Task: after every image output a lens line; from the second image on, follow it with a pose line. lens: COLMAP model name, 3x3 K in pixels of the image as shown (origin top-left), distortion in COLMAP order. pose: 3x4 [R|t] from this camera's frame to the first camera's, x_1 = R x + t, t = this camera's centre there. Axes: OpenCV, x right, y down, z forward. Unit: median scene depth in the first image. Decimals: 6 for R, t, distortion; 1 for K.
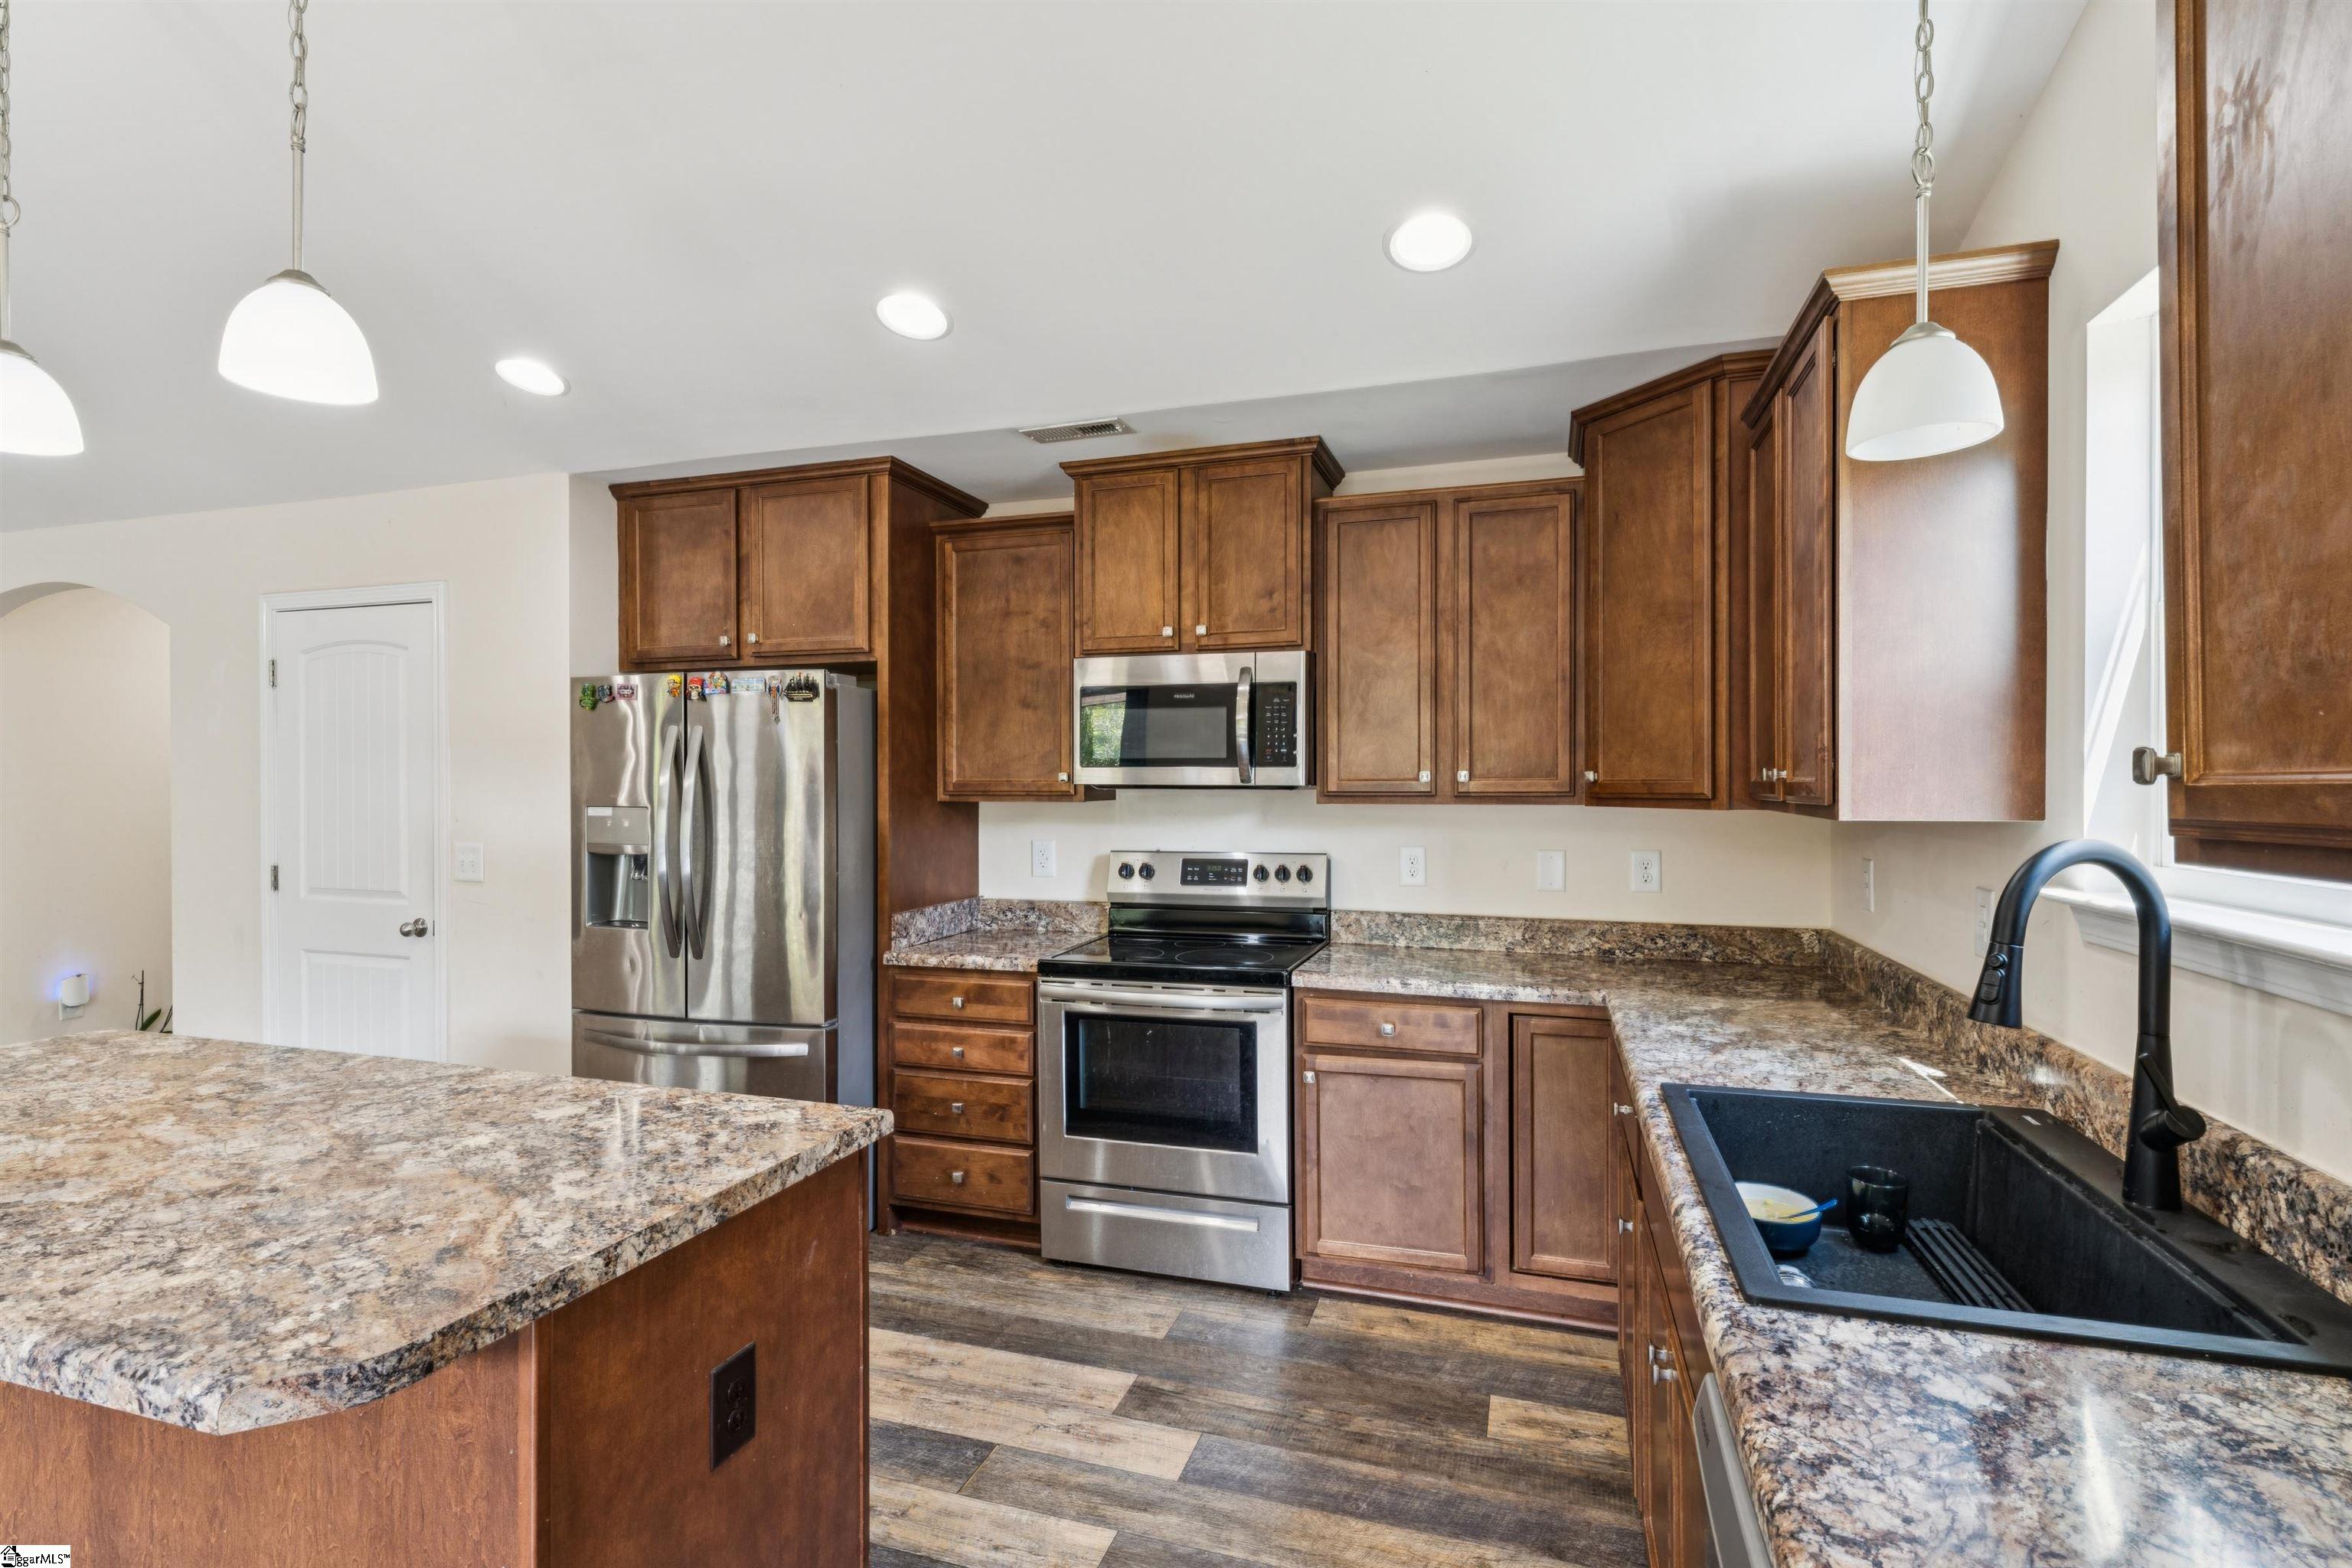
lens RADIAL K [[1105.4, 0, 1173.6], [0, 1105.4, 793.5], [0, 0, 1]] dist [-0.001859, -0.000312]
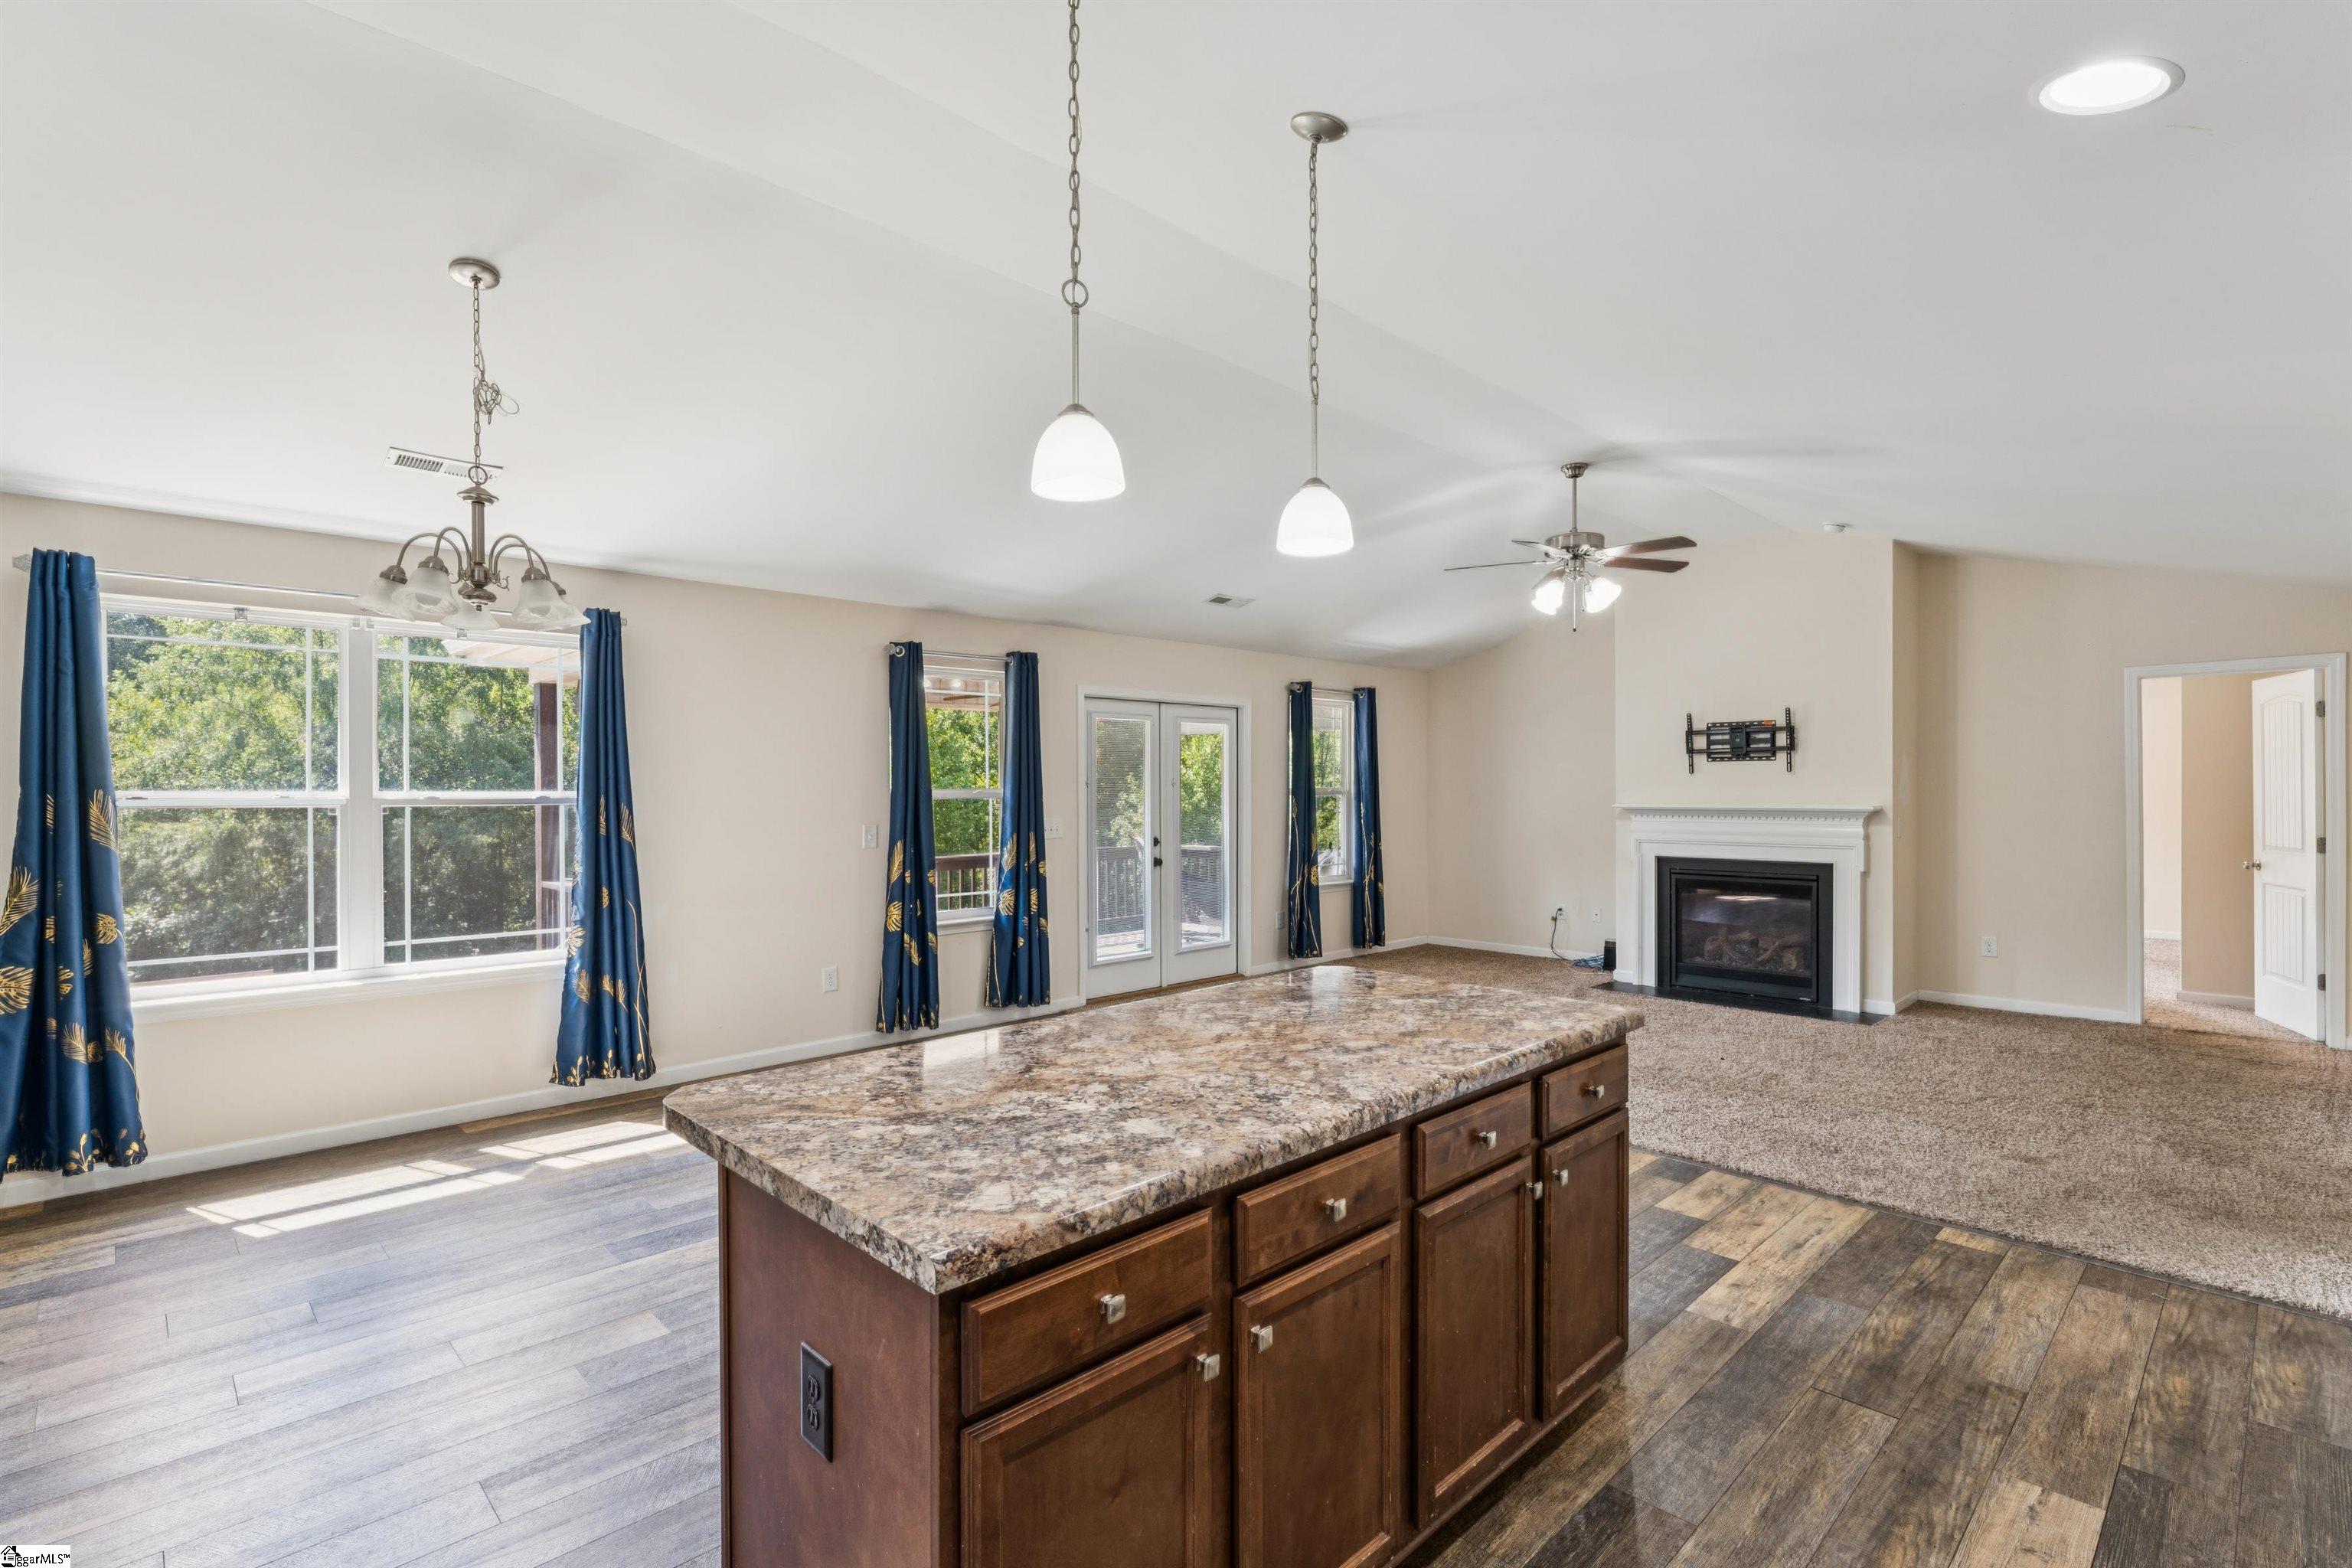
lens RADIAL K [[1105.4, 0, 1193.4], [0, 1105.4, 788.2], [0, 0, 1]] dist [-0.001859, -0.000312]
pose [[-0.456382, 0.001855, -0.889782, 0.150335], [-0.004895, 0.999977, 0.004595, -0.006600], [0.889770, 0.006453, -0.456363, 0.775646]]
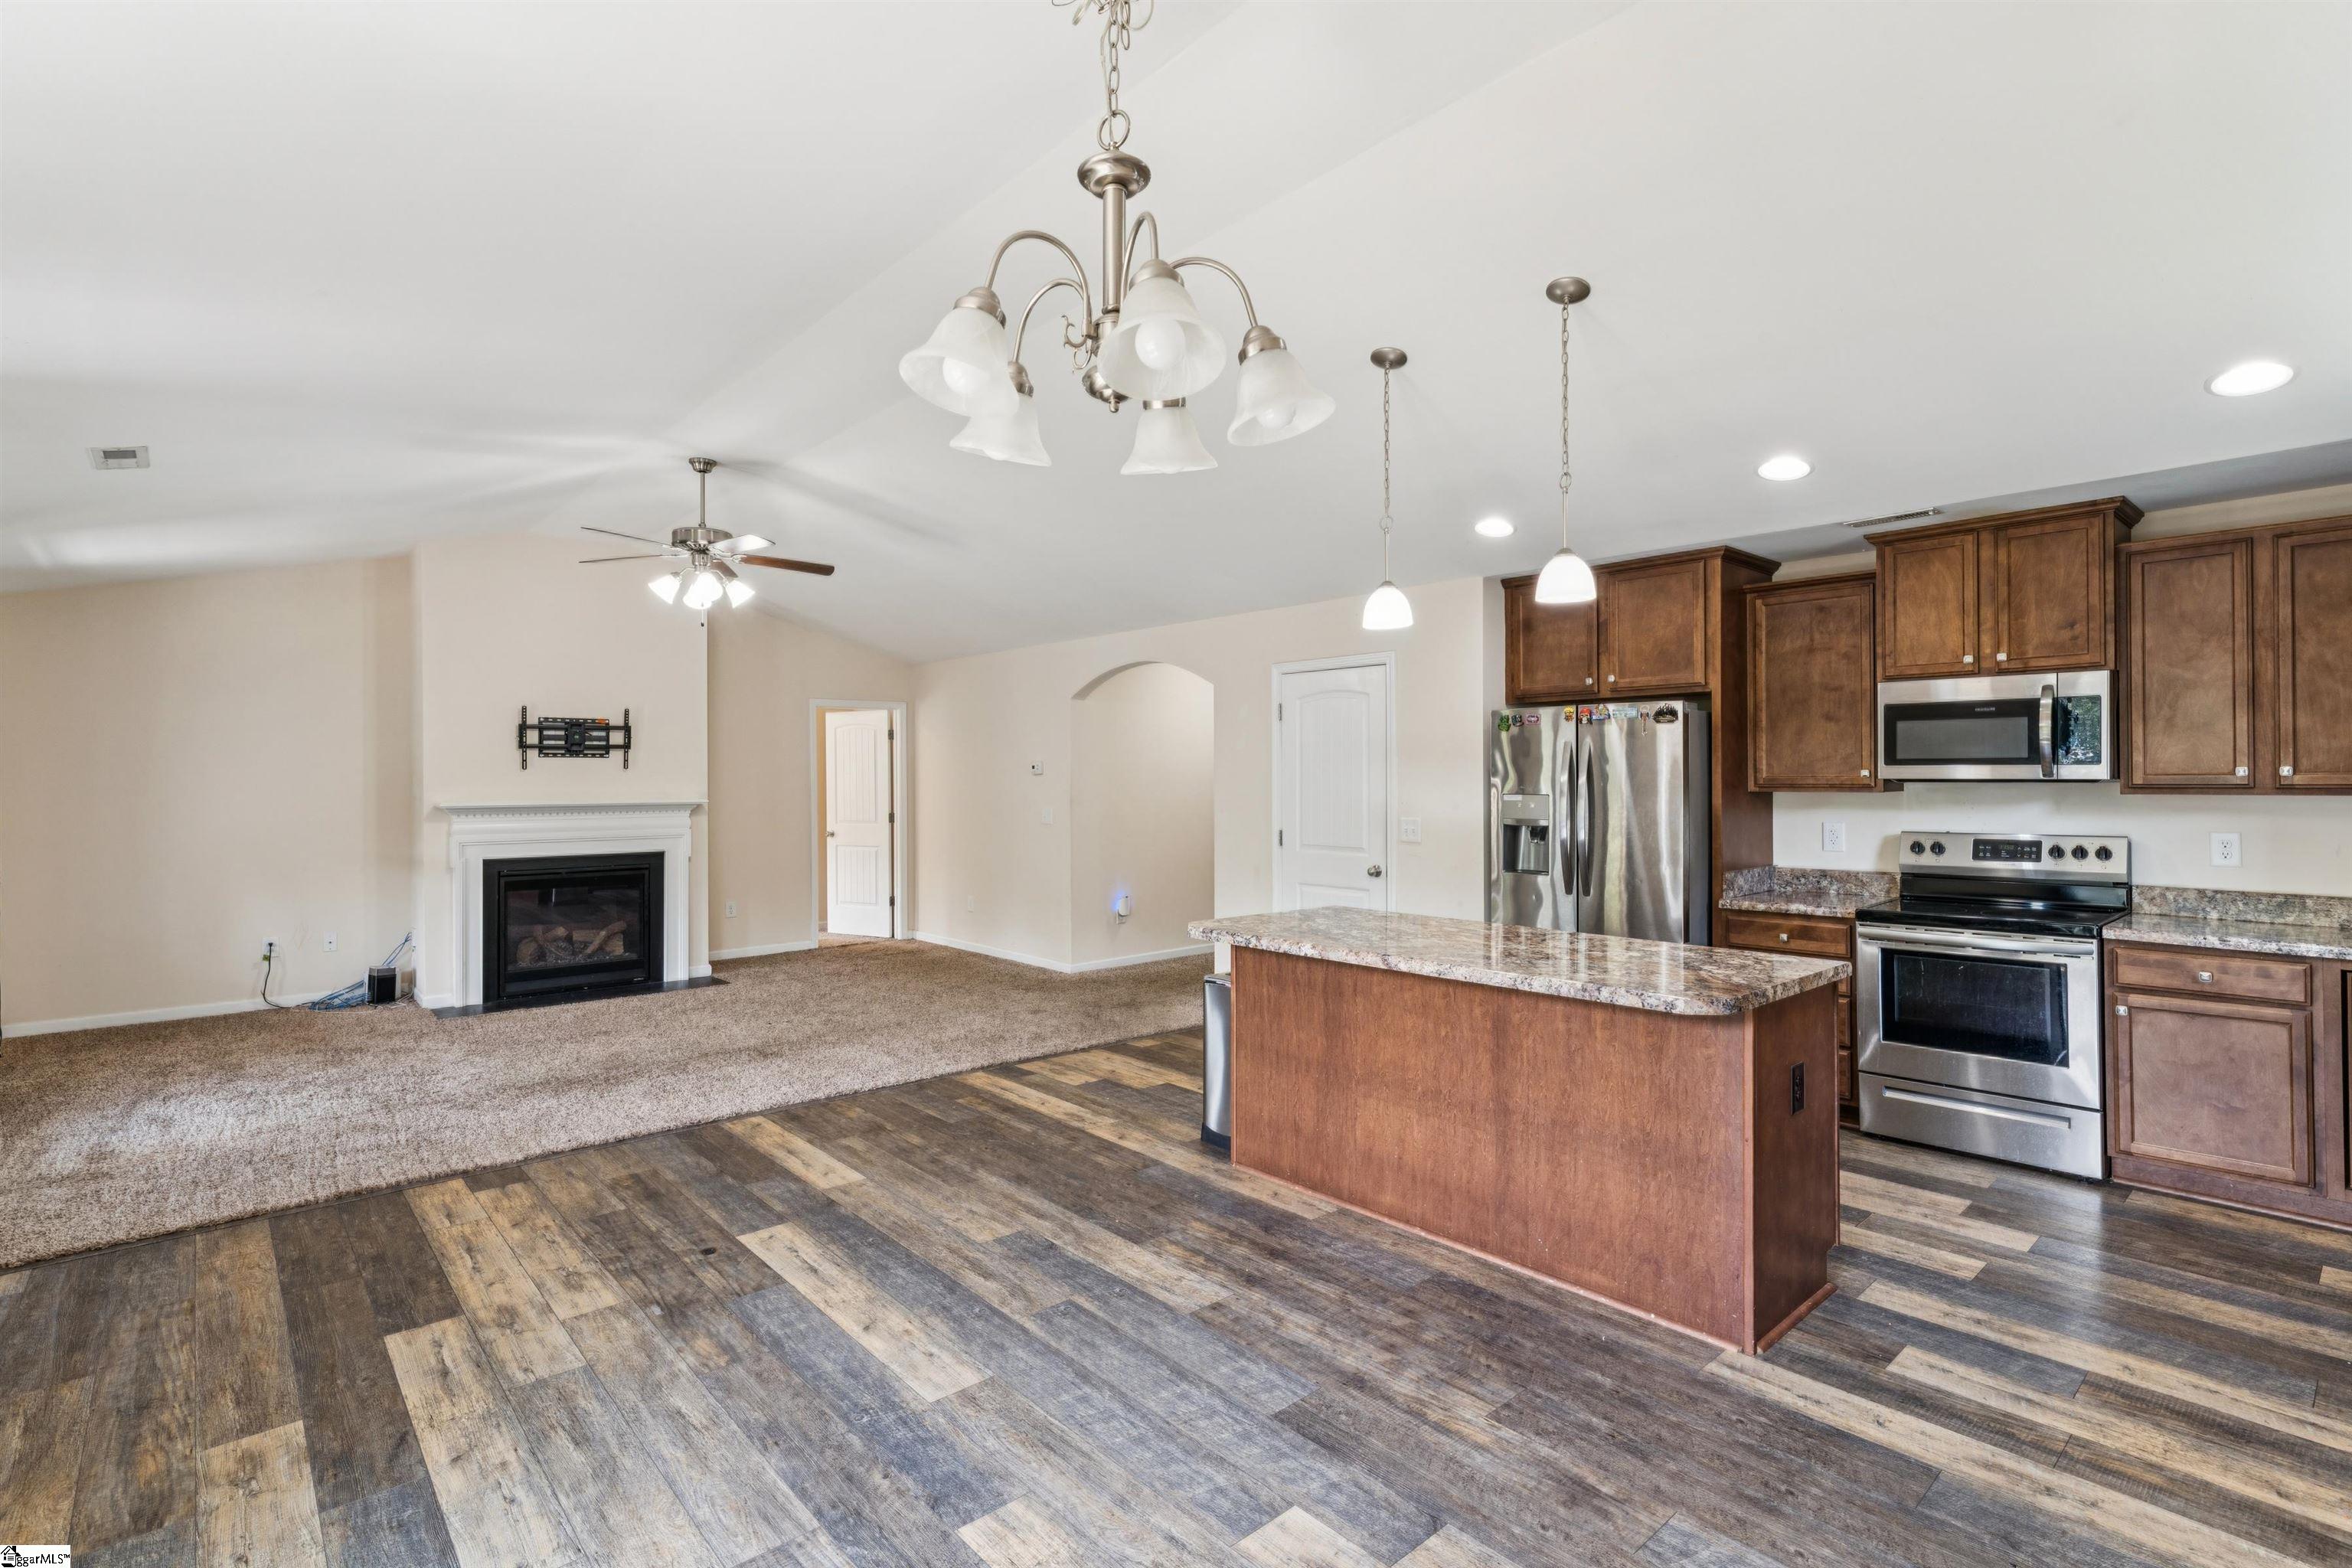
lens RADIAL K [[1105.4, 0, 1166.1], [0, 1105.4, 775.9], [0, 0, 1]] dist [-0.001859, -0.000312]
pose [[0.862278, -0.004505, -0.506415, -0.164225], [-0.000942, 0.999944, -0.010499, 0.002919], [0.506434, 0.009530, 0.862226, -0.589433]]
